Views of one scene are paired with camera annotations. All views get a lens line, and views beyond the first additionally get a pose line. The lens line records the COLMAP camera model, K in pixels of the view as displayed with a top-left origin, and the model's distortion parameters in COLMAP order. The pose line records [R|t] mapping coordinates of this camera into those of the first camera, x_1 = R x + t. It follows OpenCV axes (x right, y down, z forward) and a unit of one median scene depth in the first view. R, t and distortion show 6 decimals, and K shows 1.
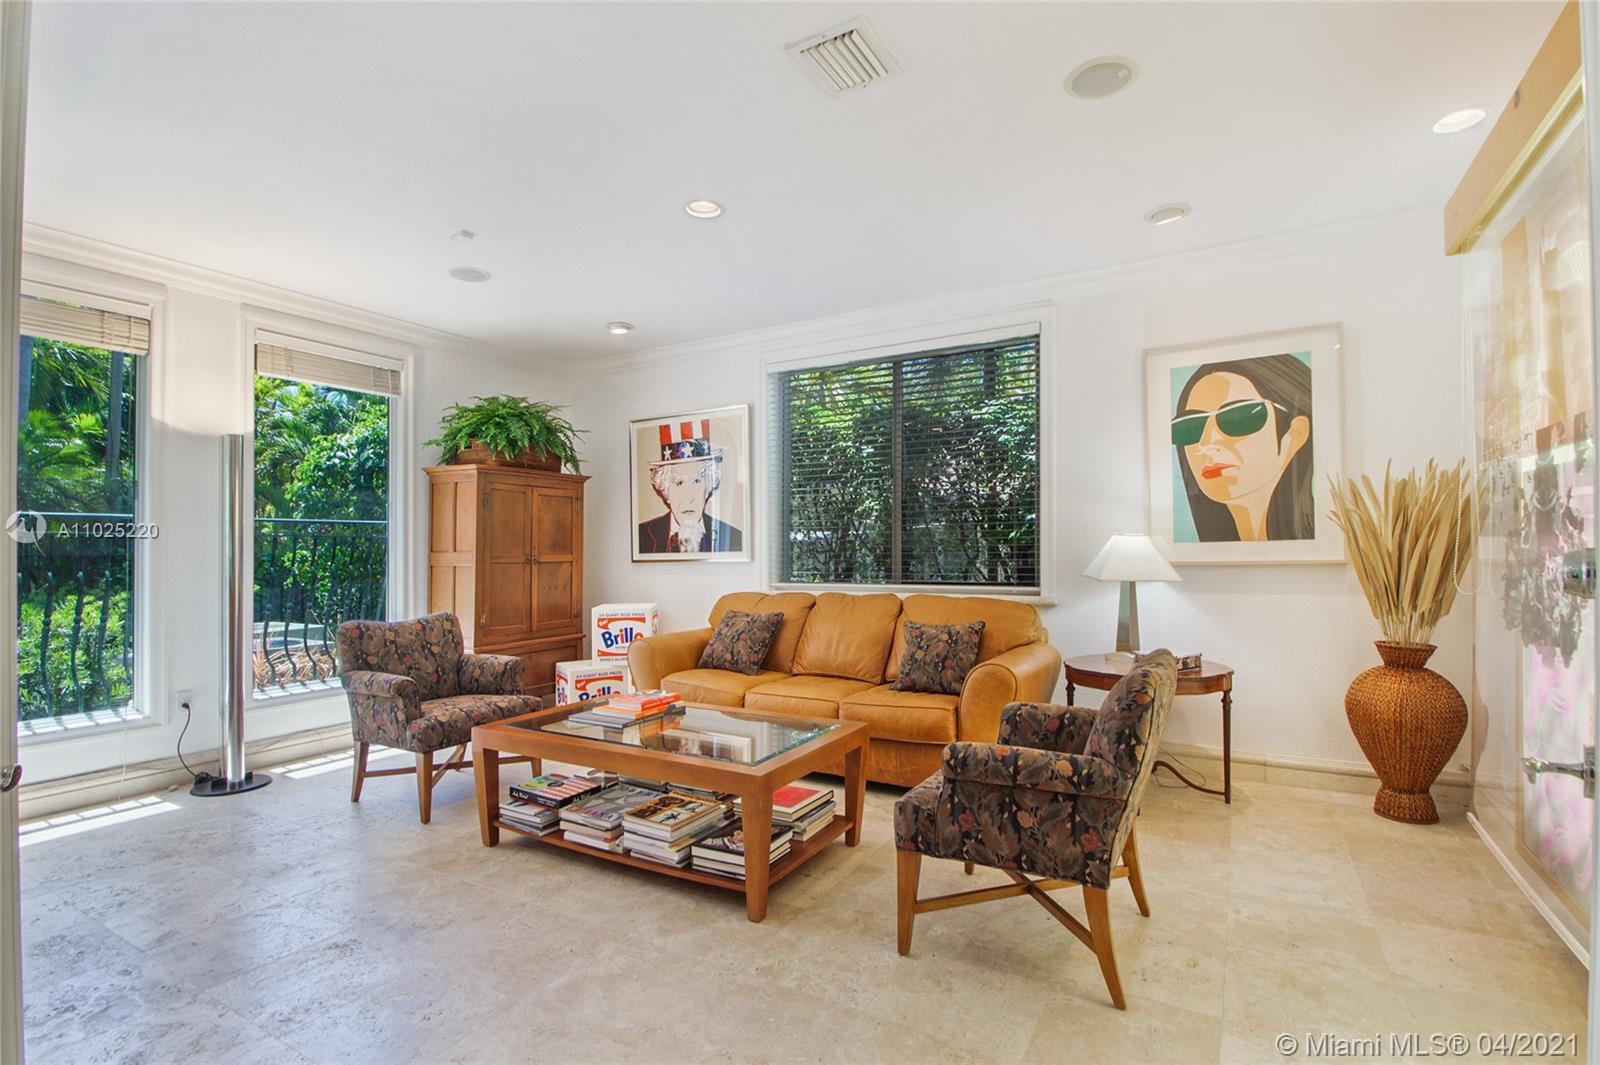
lens RADIAL K [[774.6, 0, 800.0], [0, 774.6, 532.5], [0, 0, 1]] dist [-0.001557, -0.001000]
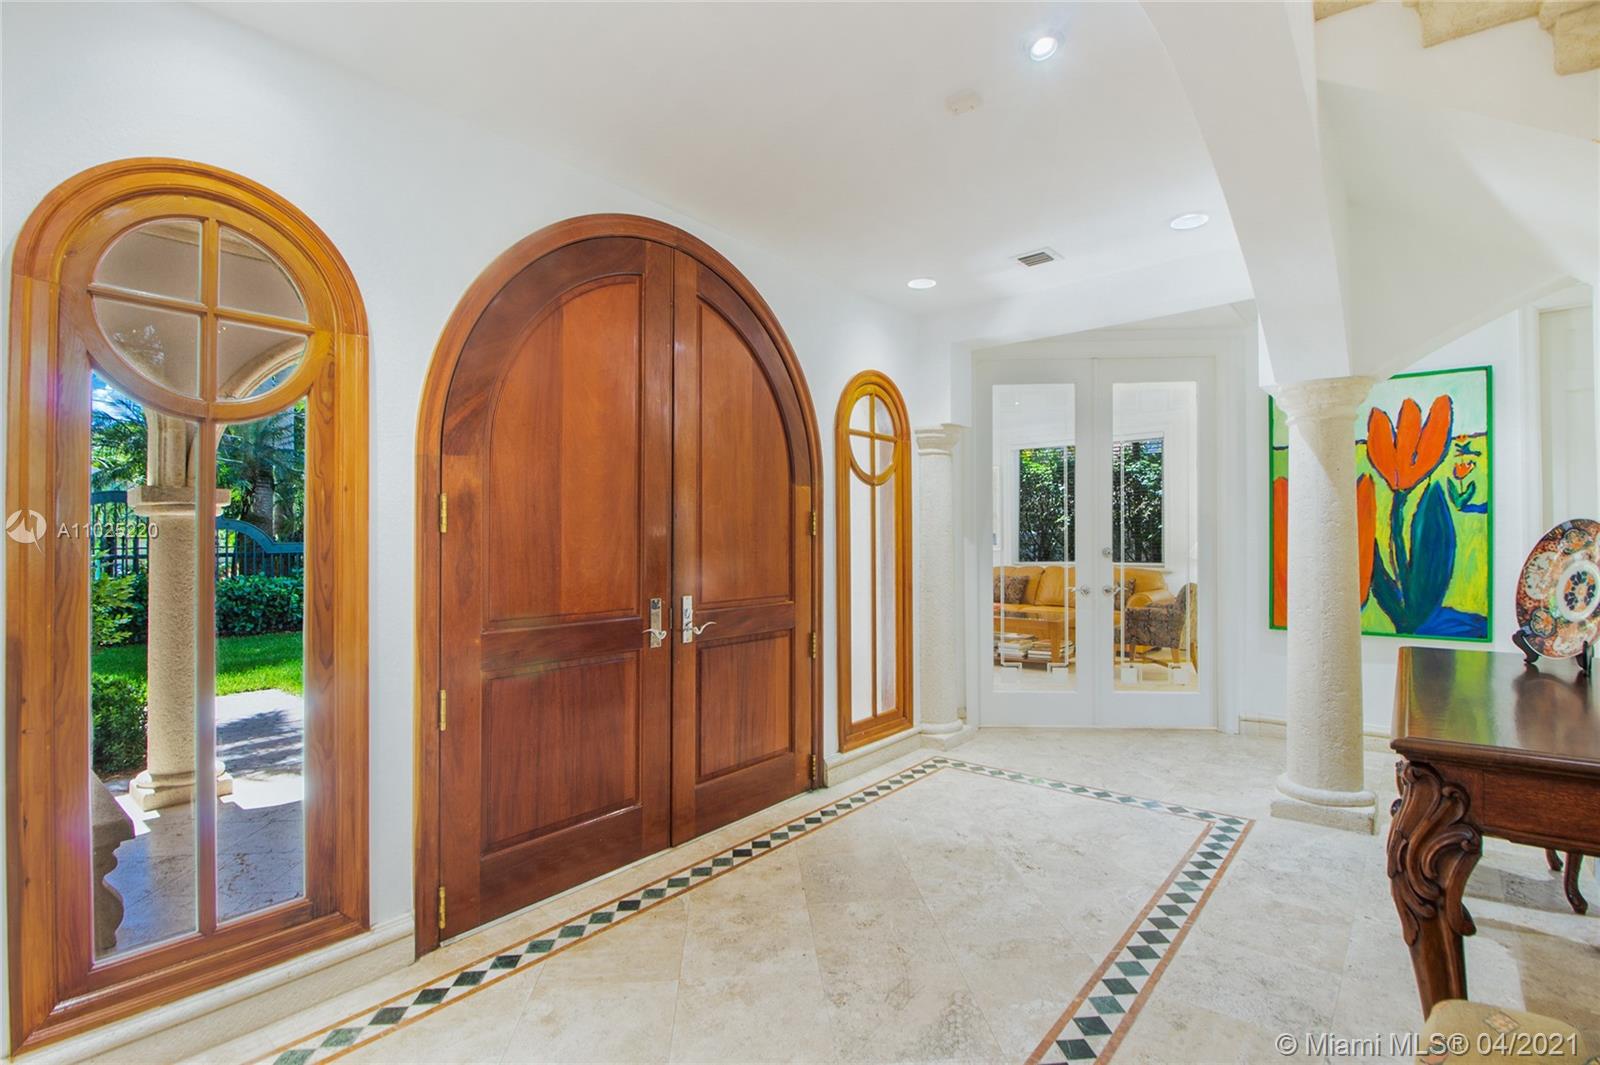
lens RADIAL K [[774.6, 0, 800.0], [0, 774.6, 532.5], [0, 0, 1]] dist [-0.001557, -0.001000]
pose [[0.987434, -0.001710, -0.158020, -0.292394], [0.003338, 0.999944, 0.010036, -0.031038], [0.157994, -0.010438, 0.987385, -1.087338]]
